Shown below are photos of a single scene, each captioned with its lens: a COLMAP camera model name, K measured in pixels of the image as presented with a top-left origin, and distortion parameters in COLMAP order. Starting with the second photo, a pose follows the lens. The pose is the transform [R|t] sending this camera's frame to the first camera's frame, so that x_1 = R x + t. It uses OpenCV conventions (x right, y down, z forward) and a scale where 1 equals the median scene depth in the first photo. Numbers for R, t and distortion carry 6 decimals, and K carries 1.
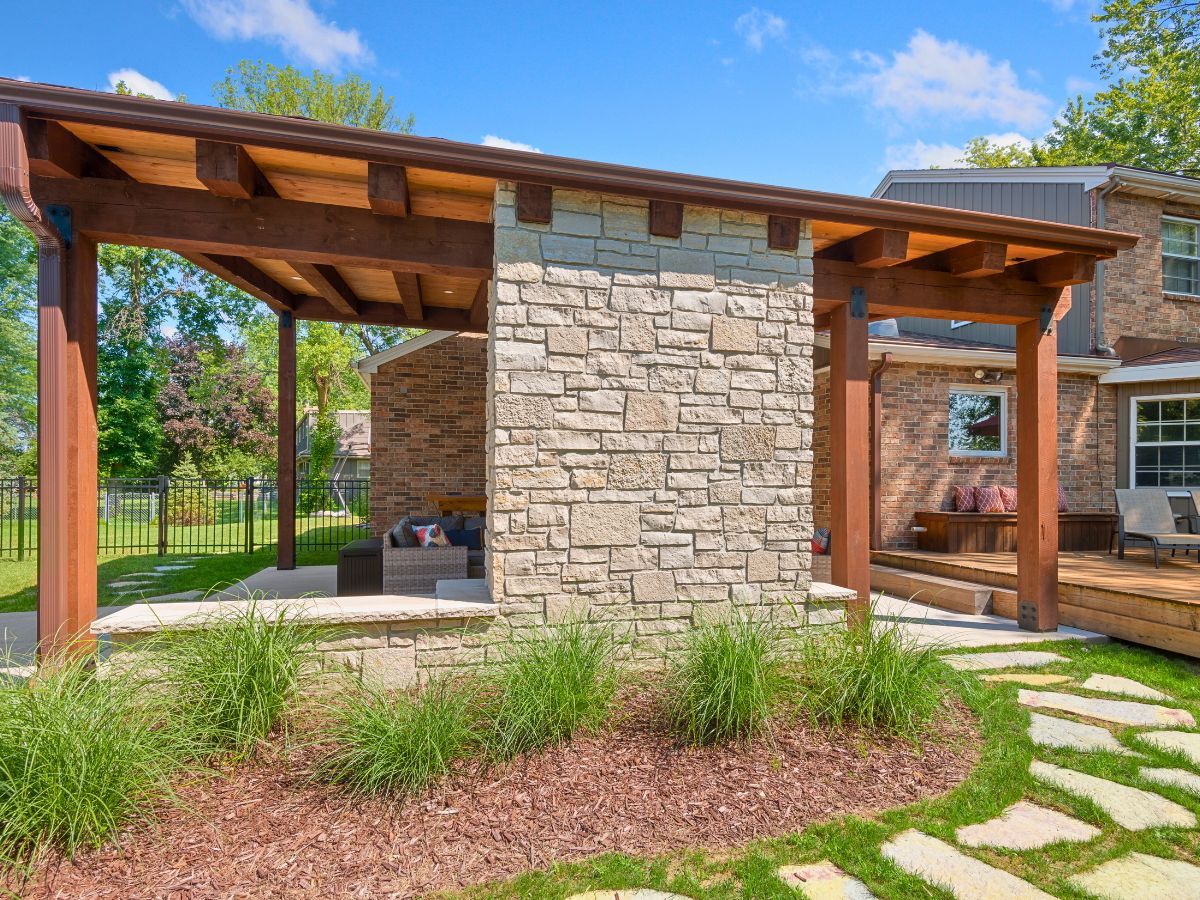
lens RADIAL K [[610.9, 0, 606.2], [0, 610.9, 486.8], [0, 0, 1]] dist [0.030061, -0.020648]
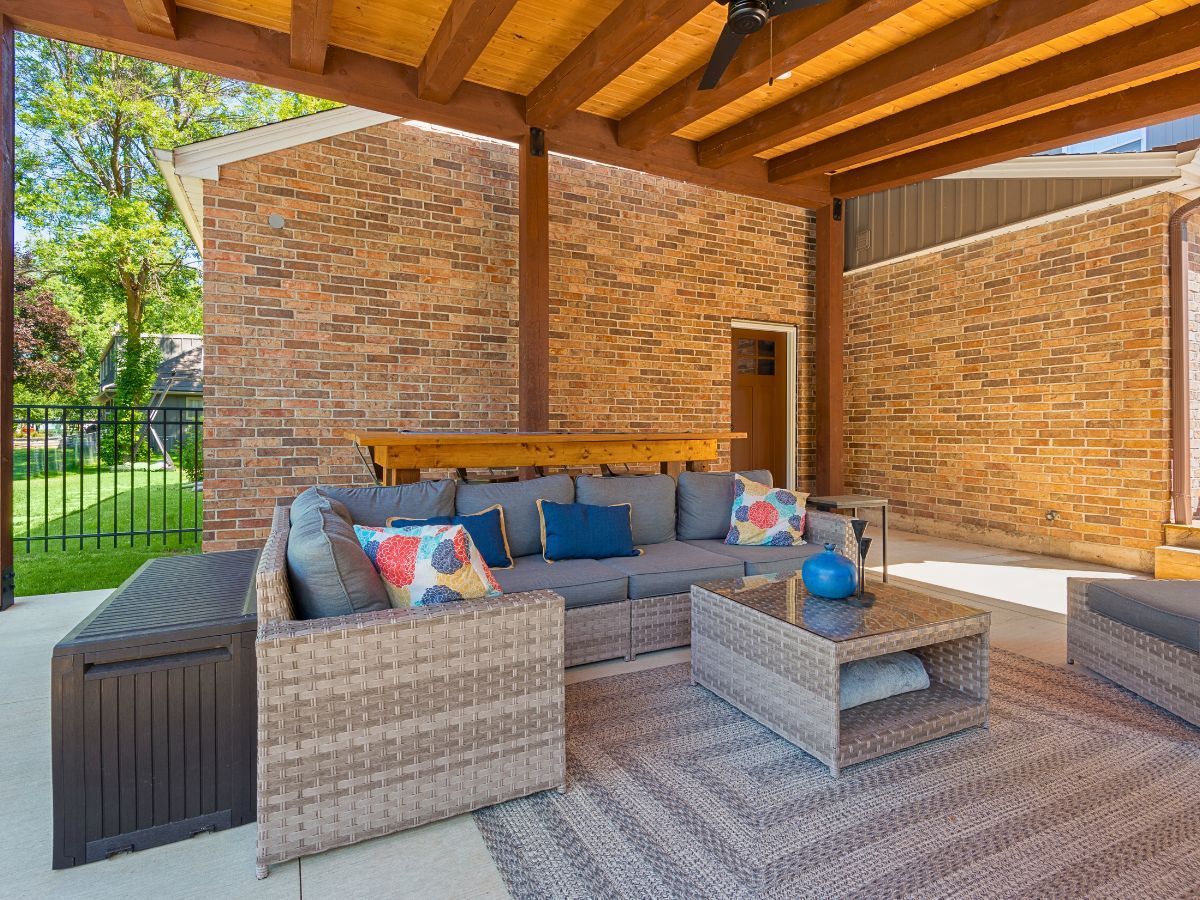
lens RADIAL K [[610.9, 0, 599.5], [0, 610.9, 427.6], [0, 0, 1]] dist [0.030061, -0.020648]
pose [[0.979460, -0.004649, 0.201587, -0.391774], [0.005340, 0.999982, -0.002884, 0.023496], [-0.201570, 0.003902, 0.979466, 1.024312]]
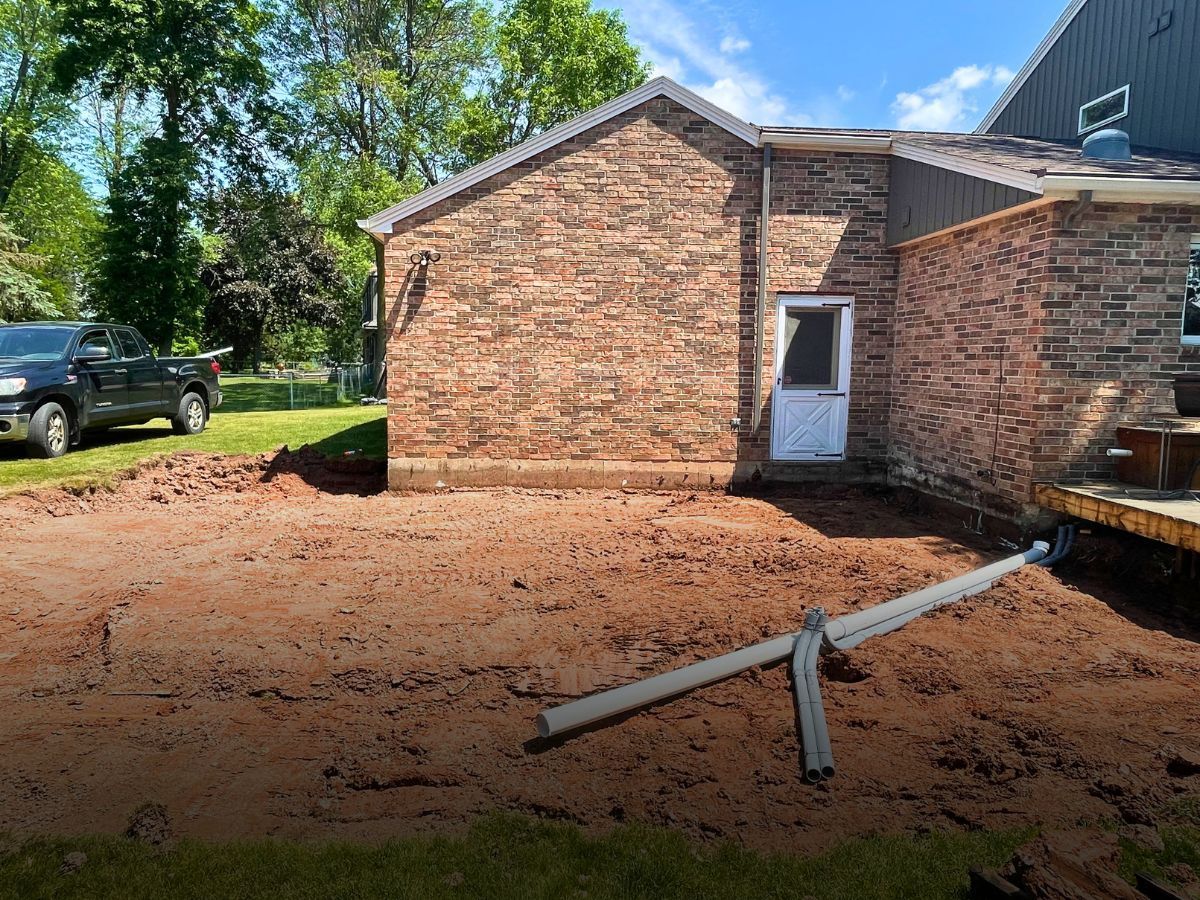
lens RADIAL K [[792.0, 0, 601.7], [0, 792.0, 458.8], [0, 0, 1]] dist [0.011914, -0.020411]
pose [[0.981882, 0.031292, -0.186892, 0.201891], [-0.009052, 0.992891, 0.118682, -0.046207], [0.189277, -0.114840, 0.975185, 0.052016]]
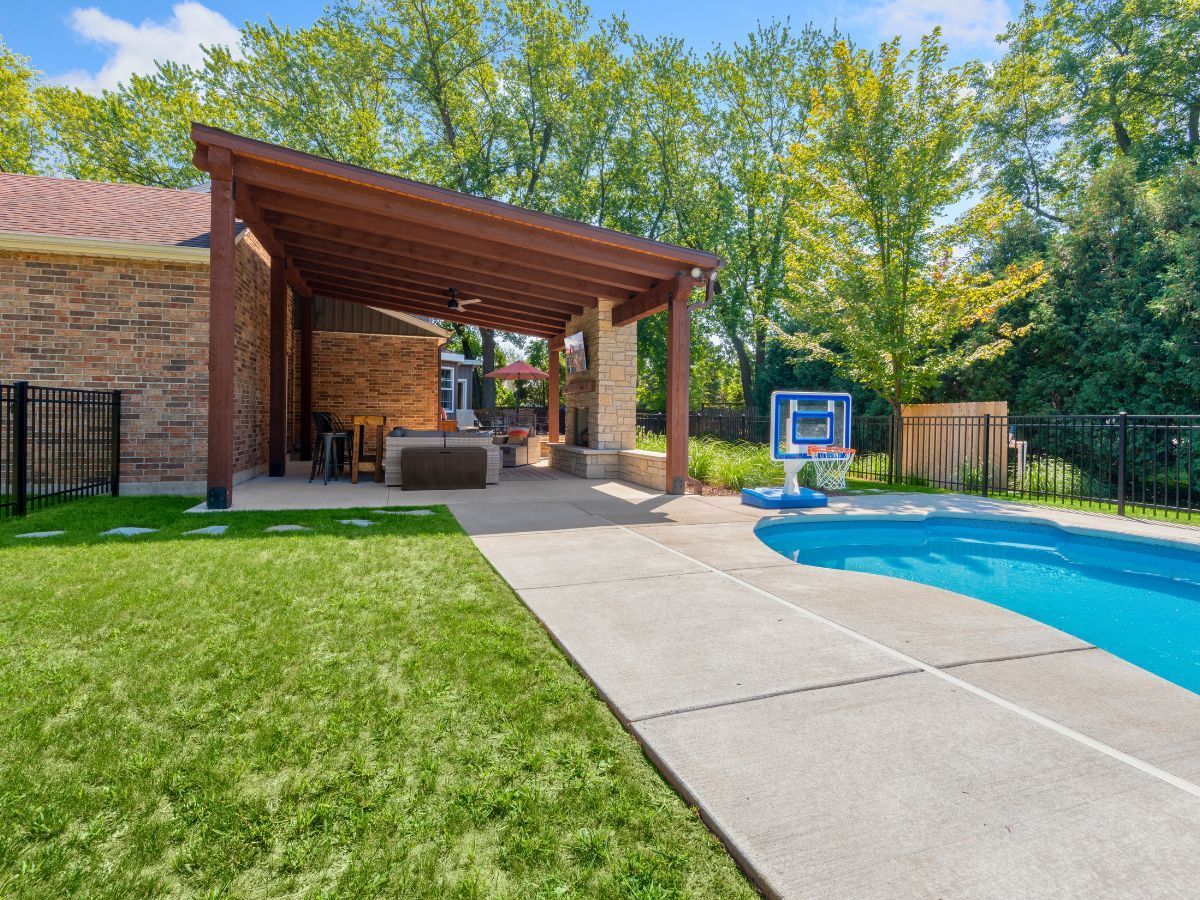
lens RADIAL K [[617.2, 0, 599.4], [0, 617.2, 421.6], [0, 0, 1]] dist [0.029951, -0.008087]
pose [[-0.053187, -0.014329, 0.998482, -2.735789], [-0.005652, 0.999885, 0.014048, 0.024772], [-0.998569, -0.004896, -0.053261, 1.158492]]
